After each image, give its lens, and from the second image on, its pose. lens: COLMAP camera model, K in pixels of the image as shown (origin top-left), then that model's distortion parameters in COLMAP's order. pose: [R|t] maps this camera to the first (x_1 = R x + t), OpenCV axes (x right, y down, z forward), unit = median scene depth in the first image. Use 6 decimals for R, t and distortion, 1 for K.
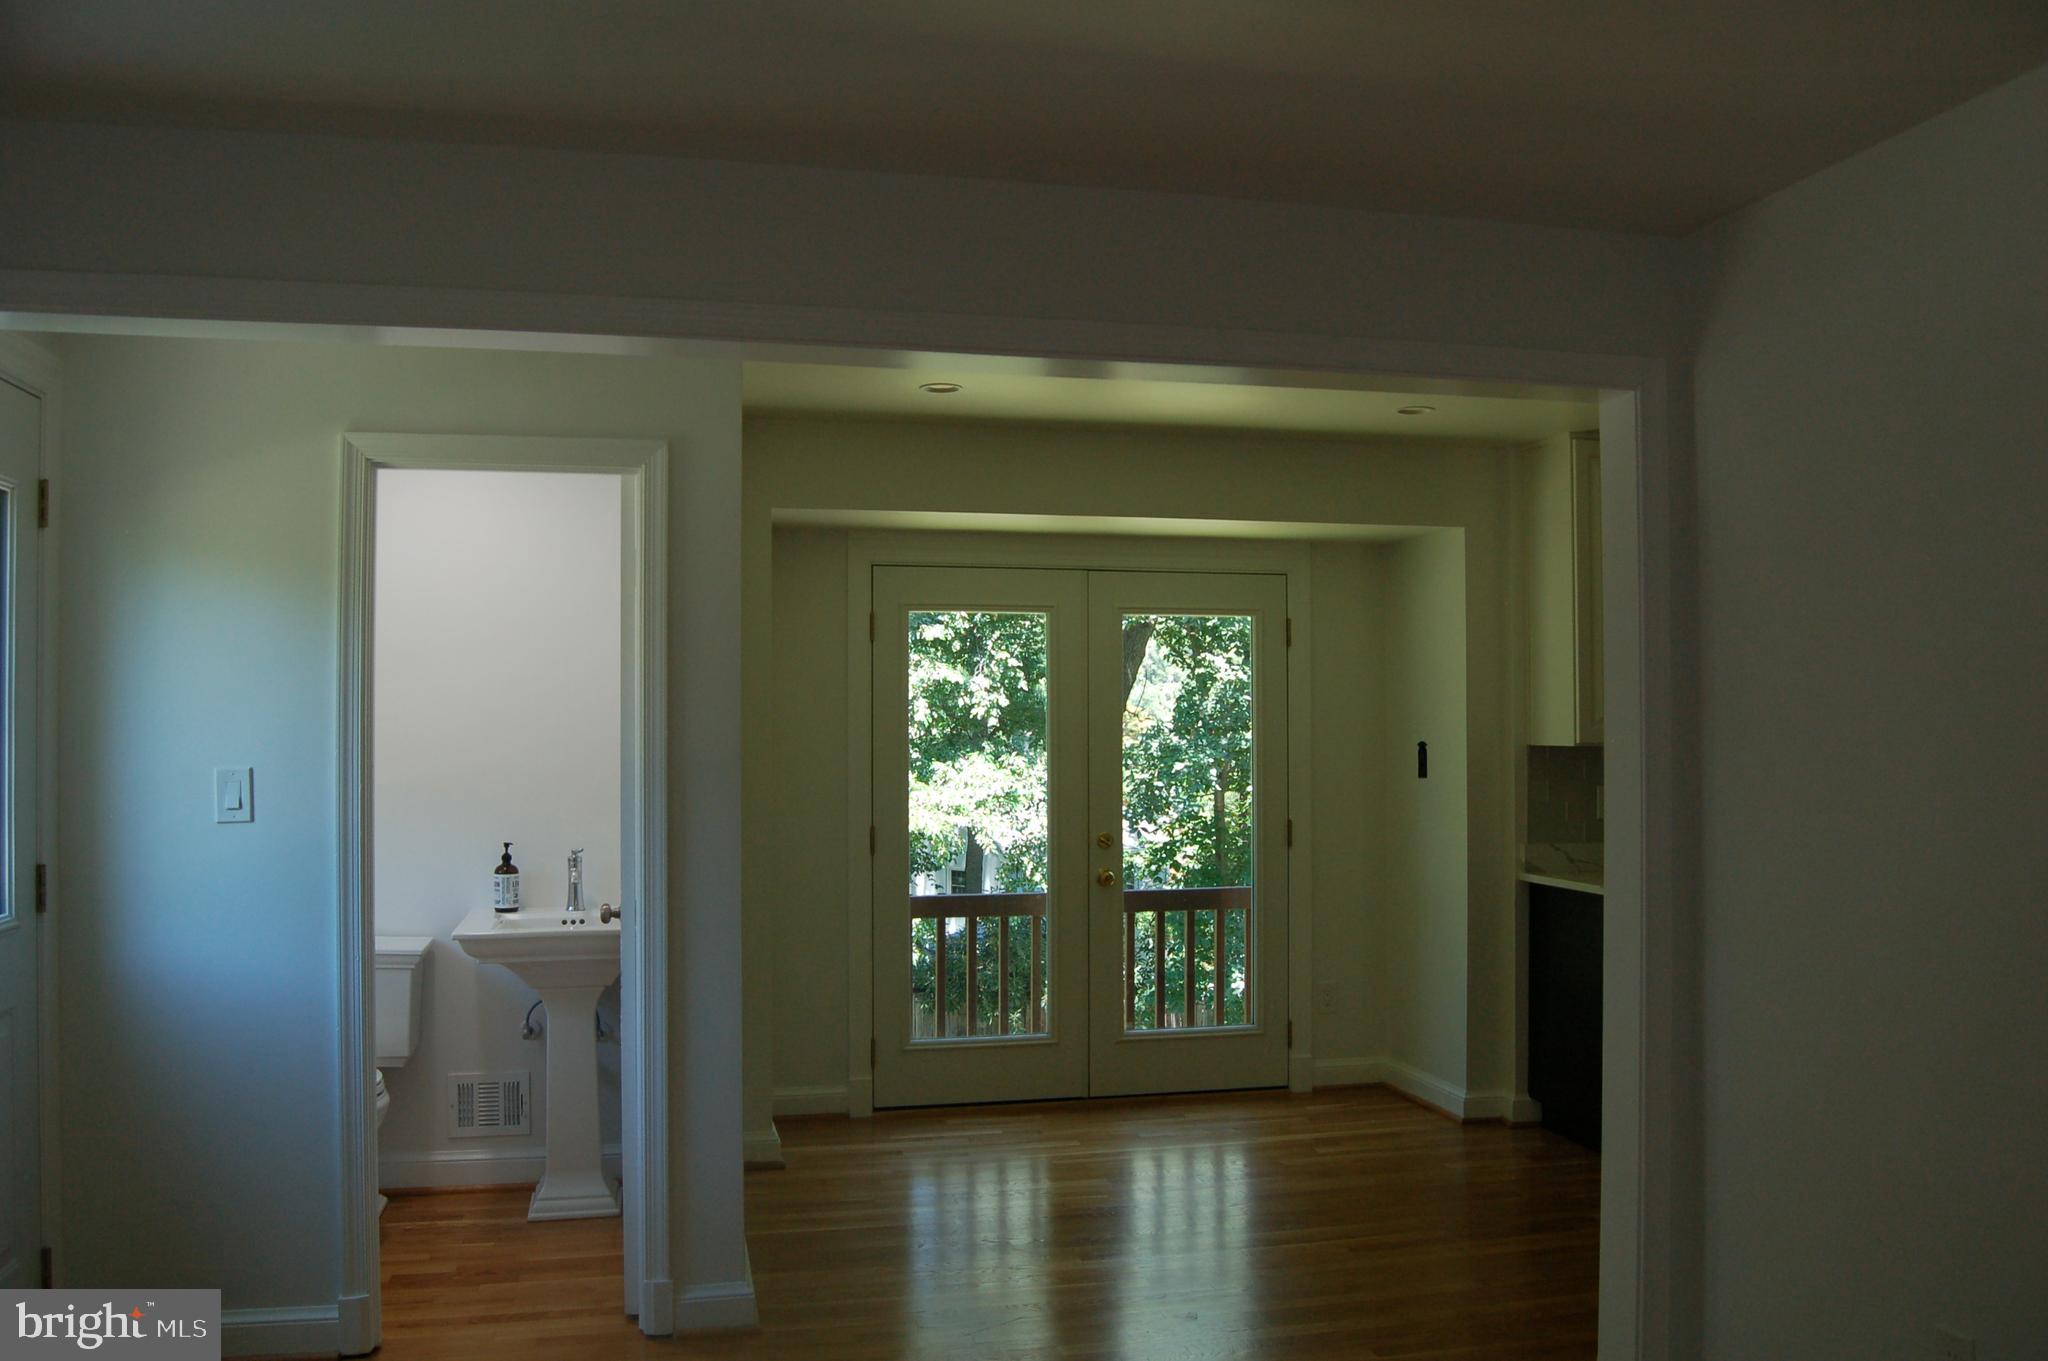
lens RADIAL K [[1583.3, 0, 1019.3], [0, 1583.3, 699.1], [0, 0, 1]] dist [-0.101405, 0.041003]
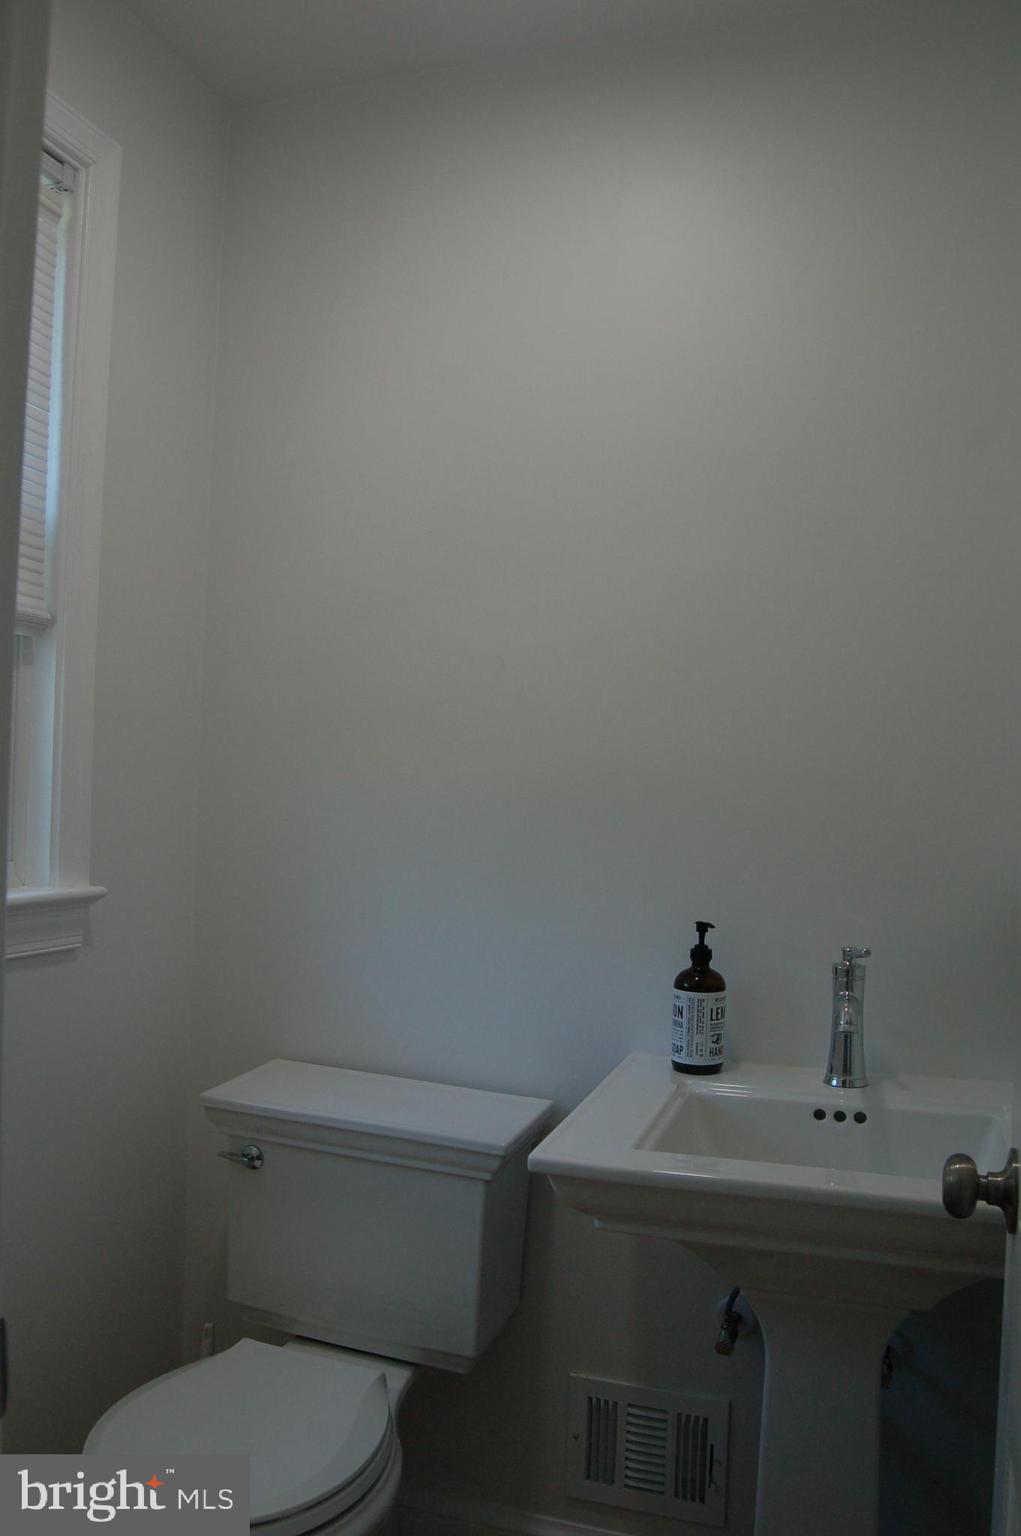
lens RADIAL K [[1187.5, 0, 497.7], [0, 1187.5, 771.5], [0, 0, 1]] dist [-0.101405, 0.041003]
pose [[0.846475, 0.020112, -0.532049, -0.190745], [-0.023212, 0.999730, 0.000861, 0.047385], [0.531923, 0.011621, 0.846713, 0.661777]]
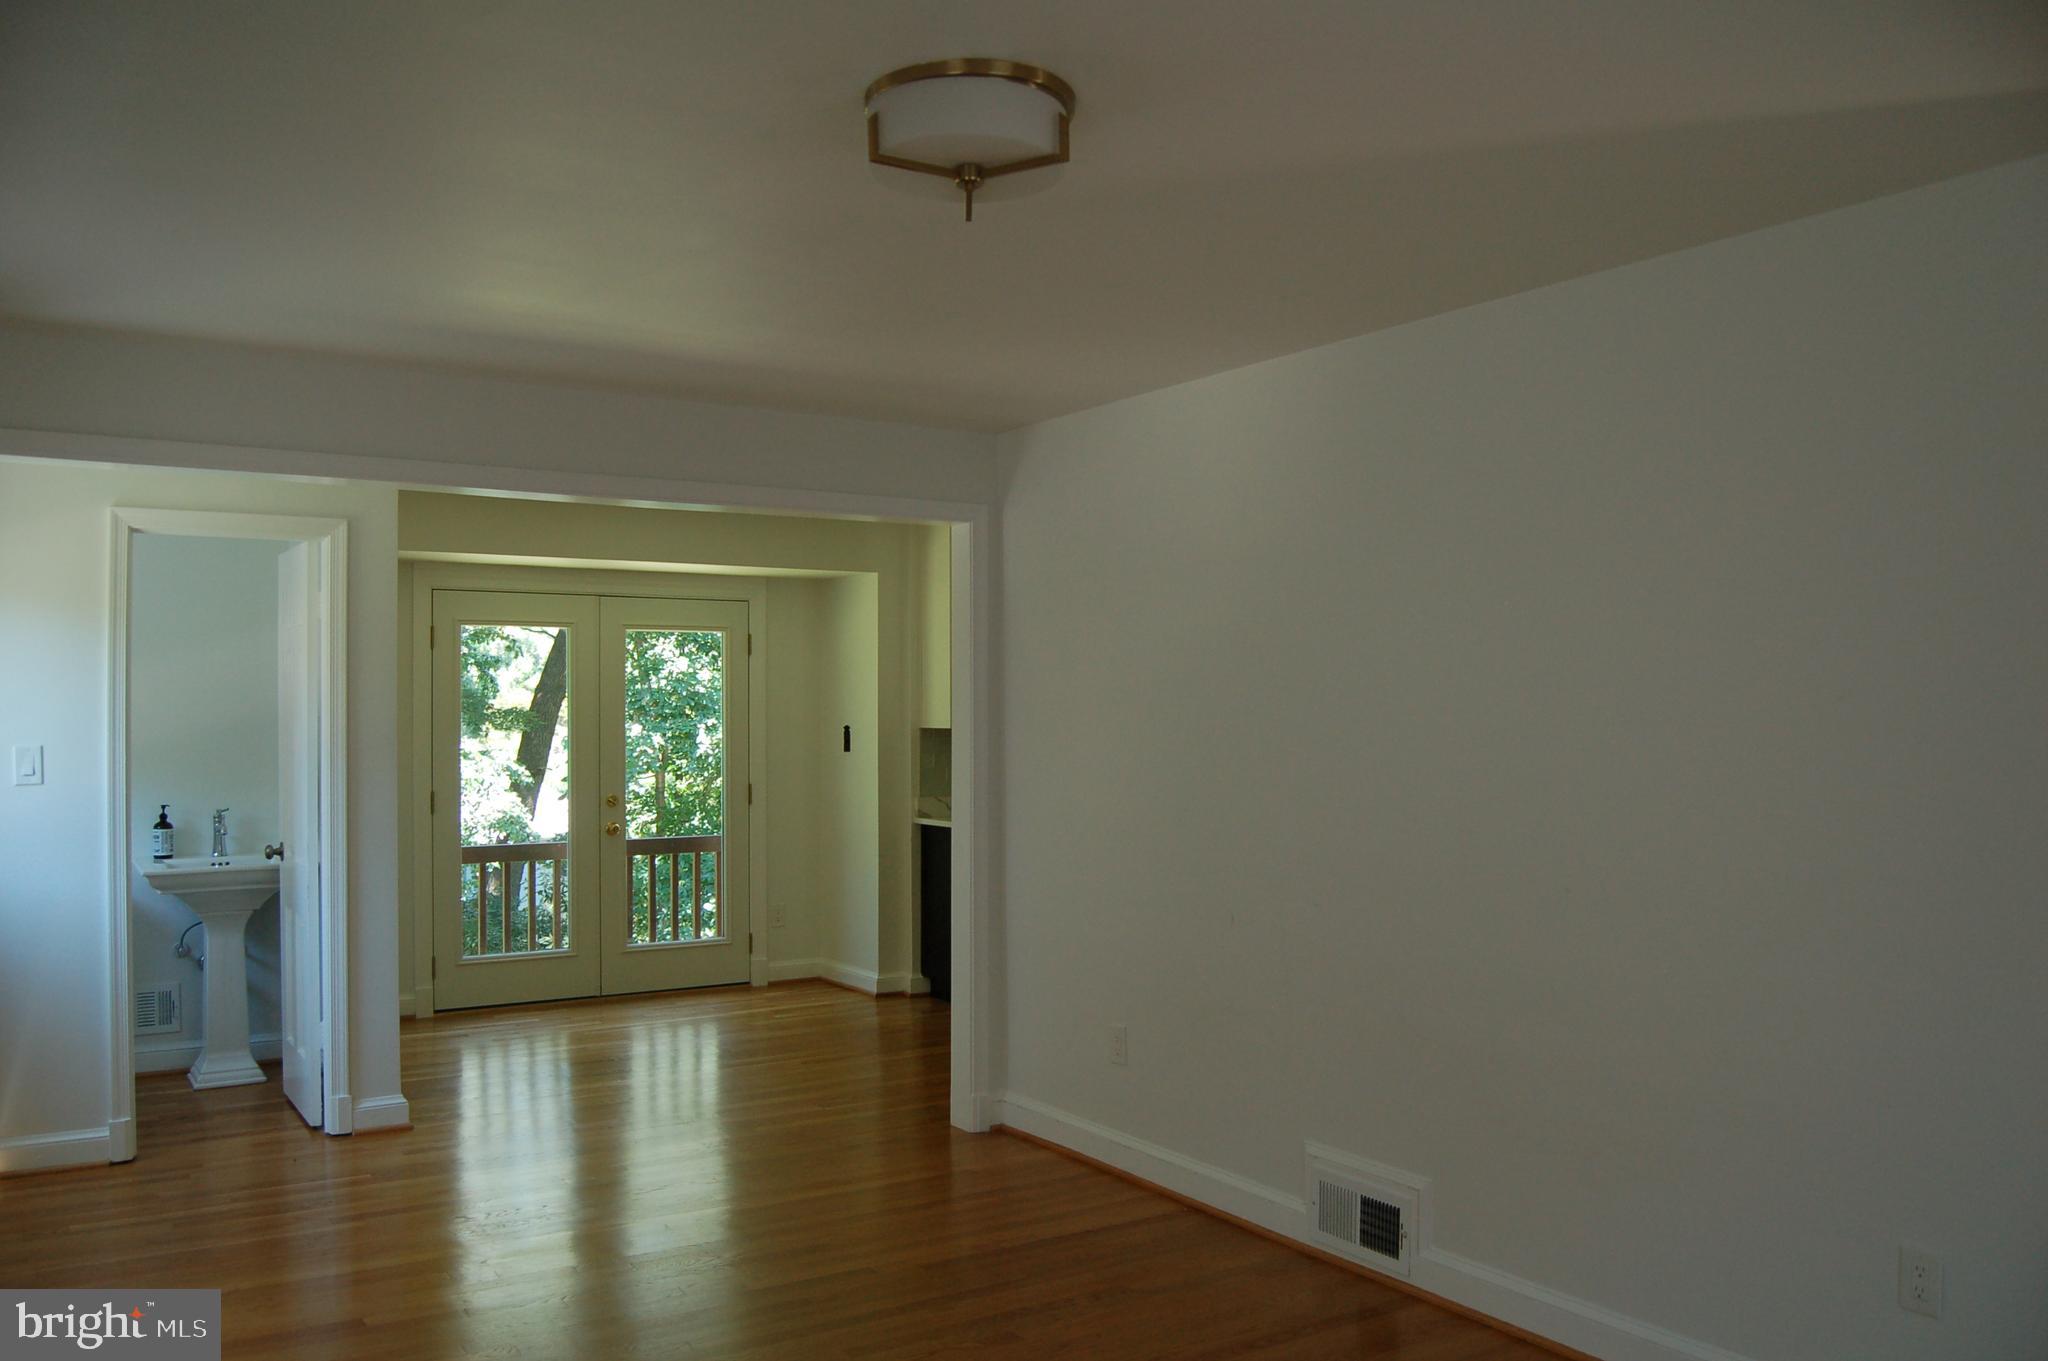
lens RADIAL K [[1583.3, 0, 1019.3], [0, 1583.3, 699.1], [0, 0, 1]] dist [-0.101405, 0.041003]
pose [[0.935772, 0.003033, 0.352594, -0.112856], [-0.005975, 0.999956, 0.007256, -0.009163], [-0.352556, -0.008896, 0.935748, -0.433688]]
